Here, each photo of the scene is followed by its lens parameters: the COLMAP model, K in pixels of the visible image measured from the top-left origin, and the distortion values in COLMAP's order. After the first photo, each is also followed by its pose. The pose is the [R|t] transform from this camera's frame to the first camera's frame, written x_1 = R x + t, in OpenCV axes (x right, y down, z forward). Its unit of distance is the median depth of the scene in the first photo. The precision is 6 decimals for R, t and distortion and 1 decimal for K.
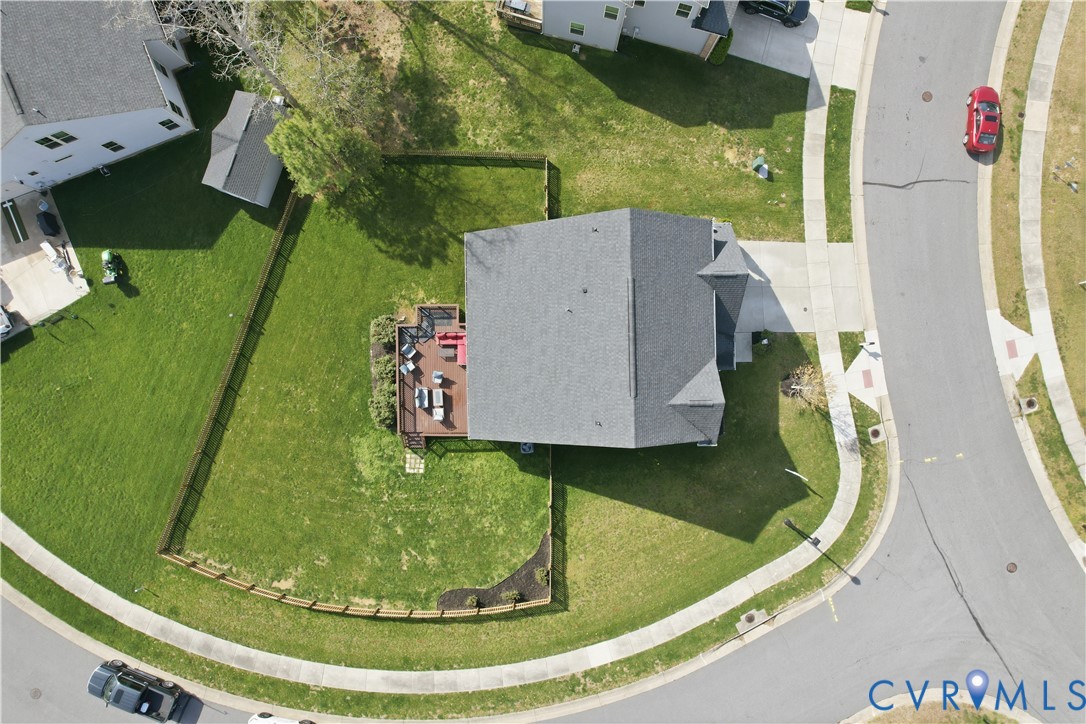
lens RADIAL K [[696.0, 0, 543.0], [0, 696.0, 362.0], [0, 0, 1]] dist [-0.080372, 0.068284]
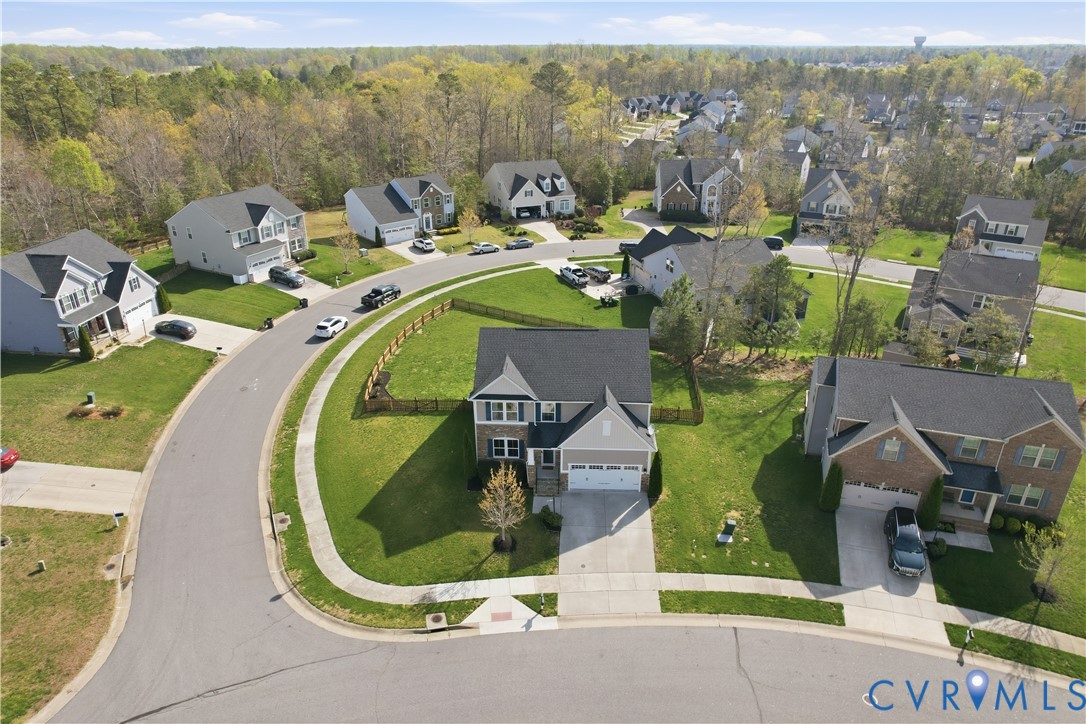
lens RADIAL K [[696.0, 0, 543.0], [0, 696.0, 362.0], [0, 0, 1]] dist [-0.080372, 0.068284]
pose [[-0.062439, 0.418402, -0.906113, 1.117846], [-0.998002, -0.017355, 0.060757, -0.073590], [0.009695, 0.908096, 0.418649, 0.355711]]
